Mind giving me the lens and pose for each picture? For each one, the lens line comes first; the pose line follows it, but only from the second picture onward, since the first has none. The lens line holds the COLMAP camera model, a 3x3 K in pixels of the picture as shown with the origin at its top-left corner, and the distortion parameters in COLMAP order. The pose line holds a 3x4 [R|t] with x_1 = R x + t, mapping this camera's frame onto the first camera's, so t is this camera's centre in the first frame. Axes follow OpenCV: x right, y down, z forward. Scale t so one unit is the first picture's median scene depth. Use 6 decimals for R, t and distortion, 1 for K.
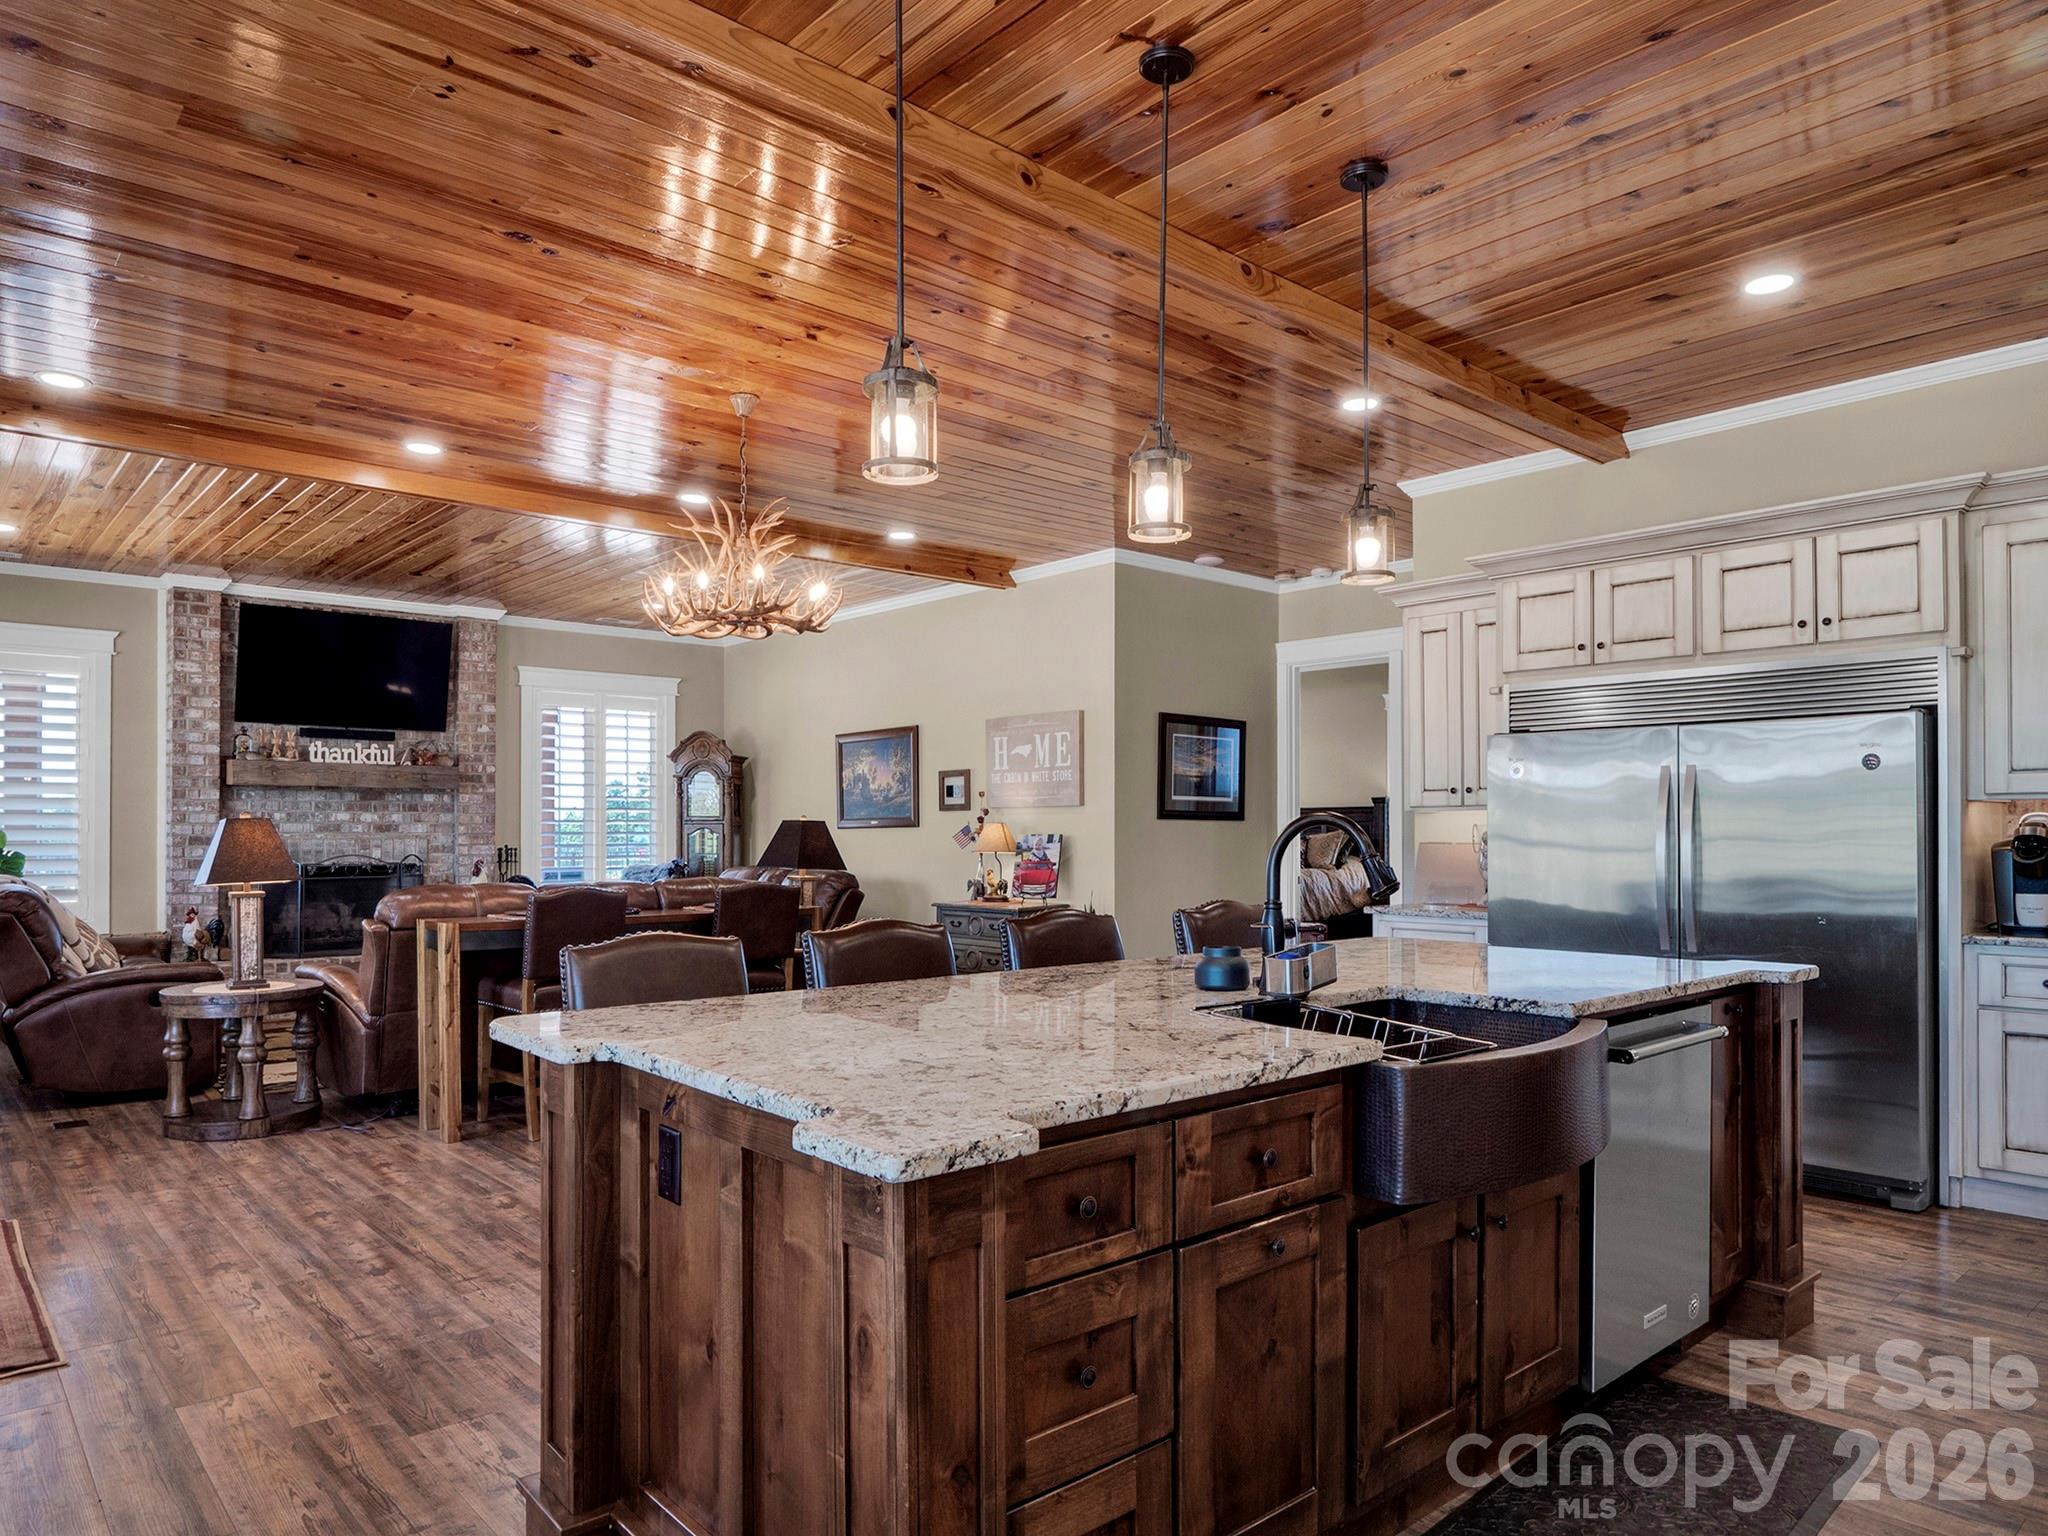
lens RADIAL K [[1320.8, 0, 1024.9], [0, 1320.8, 767.8], [0, 0, 1]] dist [-0.015415, 0.005734]
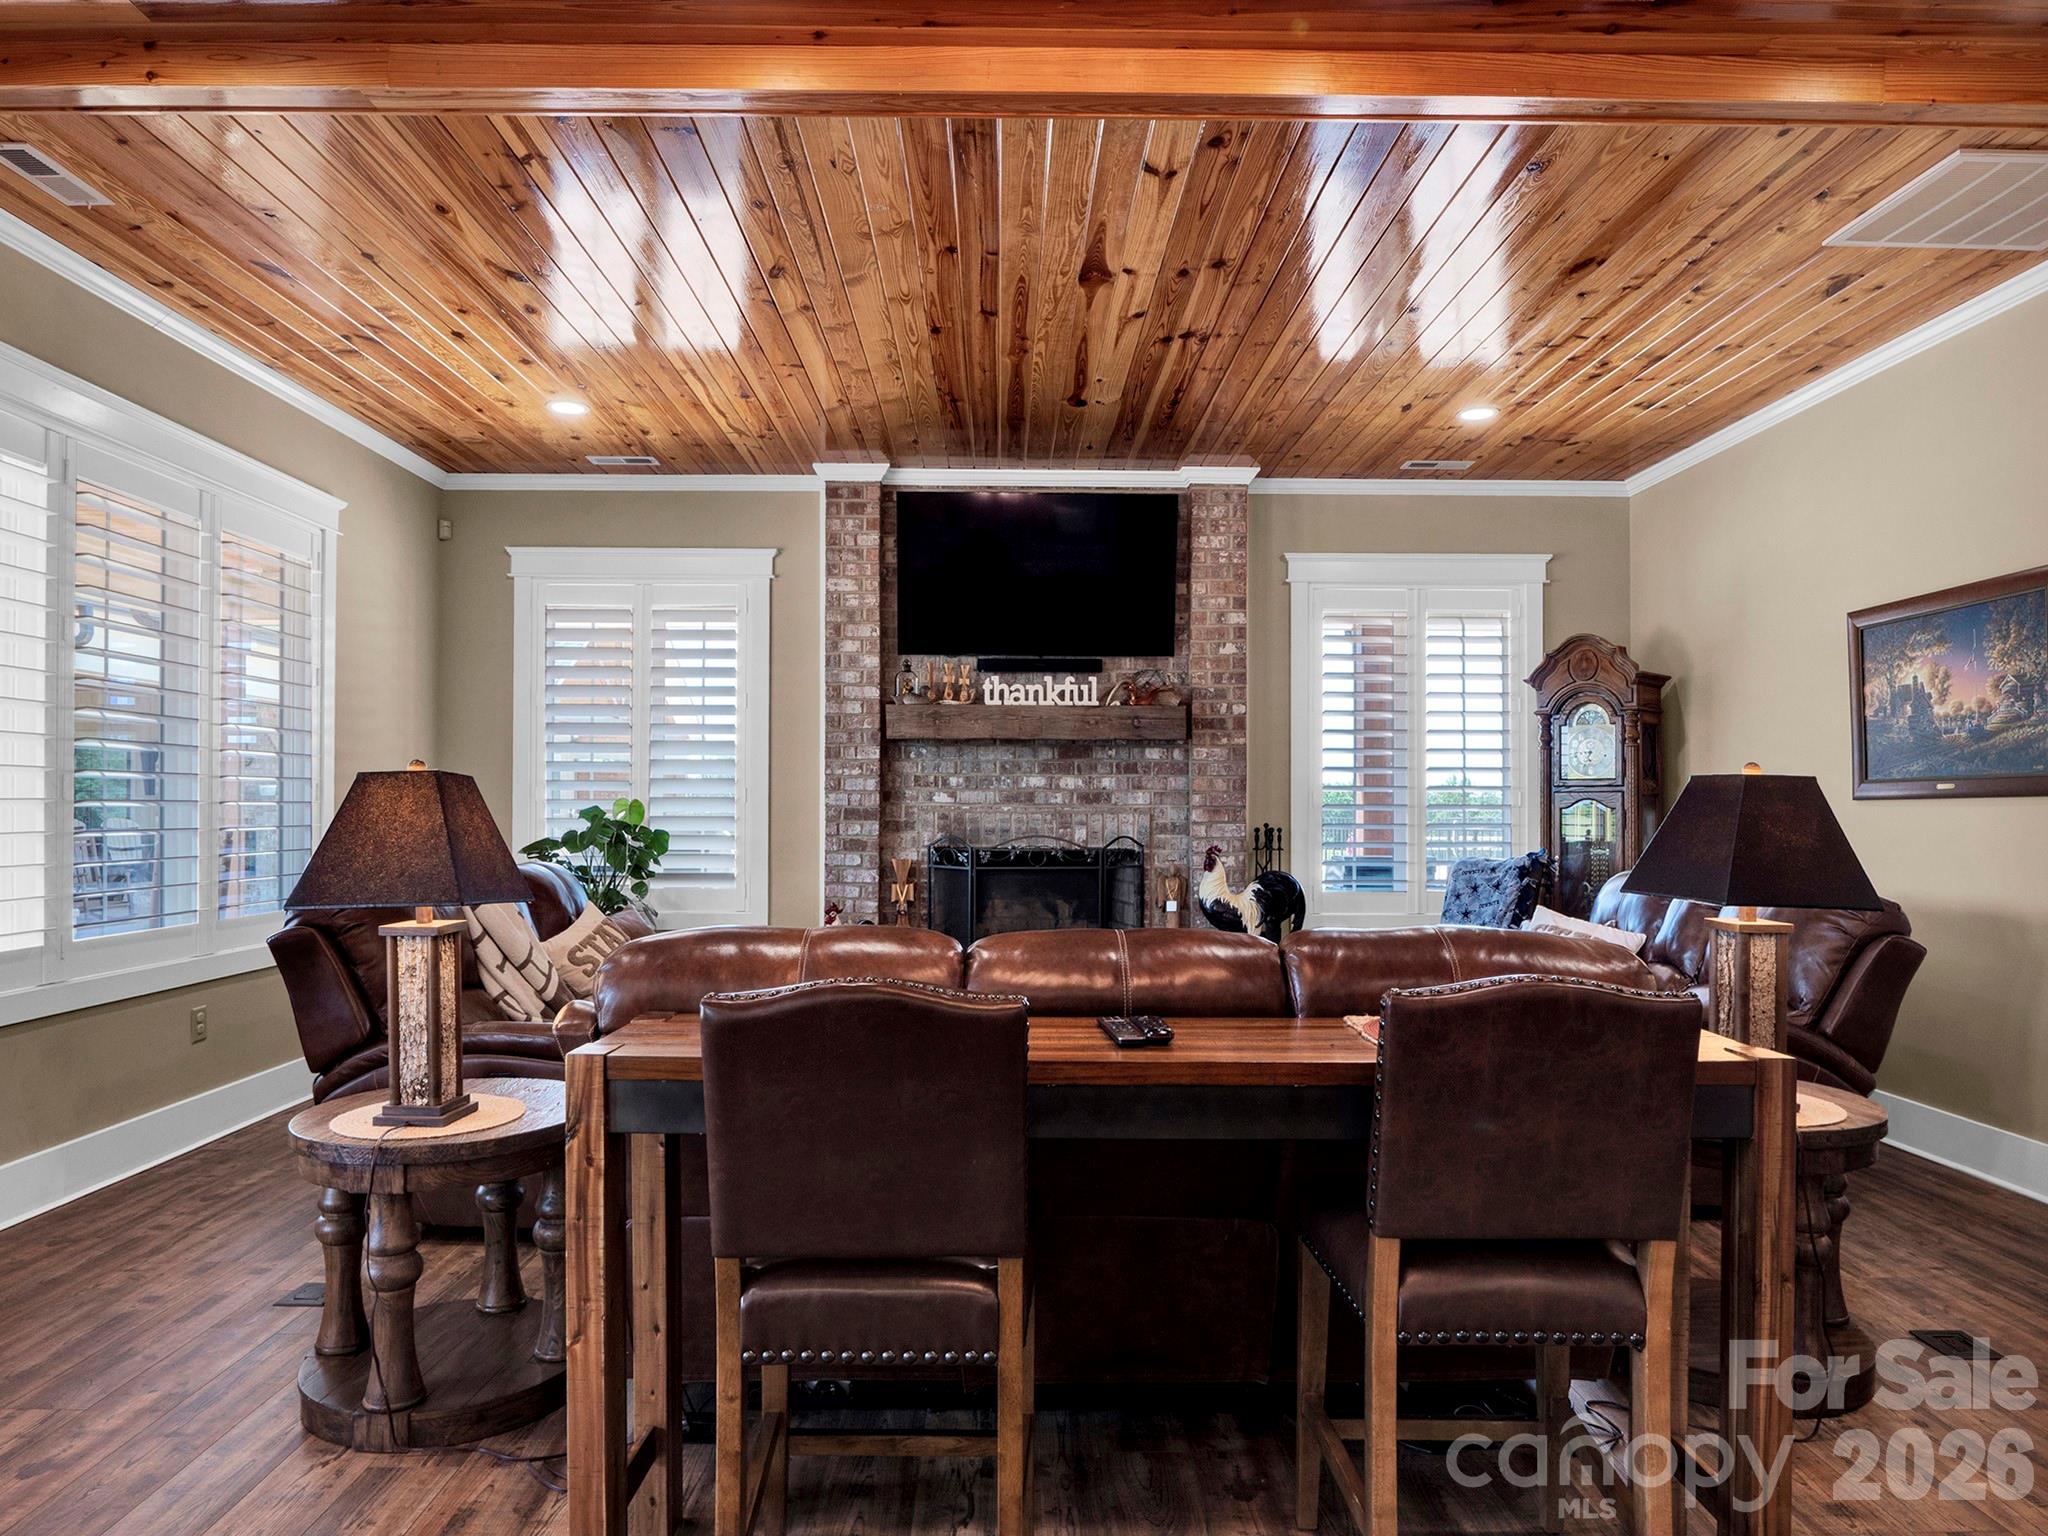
lens RADIAL K [[1320.8, 0, 992.7], [0, 1320.8, 807.2], [0, 0, 1]] dist [-0.015415, 0.005734]
pose [[0.751390, 0.005126, -0.659838, -0.062773], [0.028394, 0.998792, 0.040093, 0.021291], [0.659247, -0.048861, 0.750337, 0.440773]]
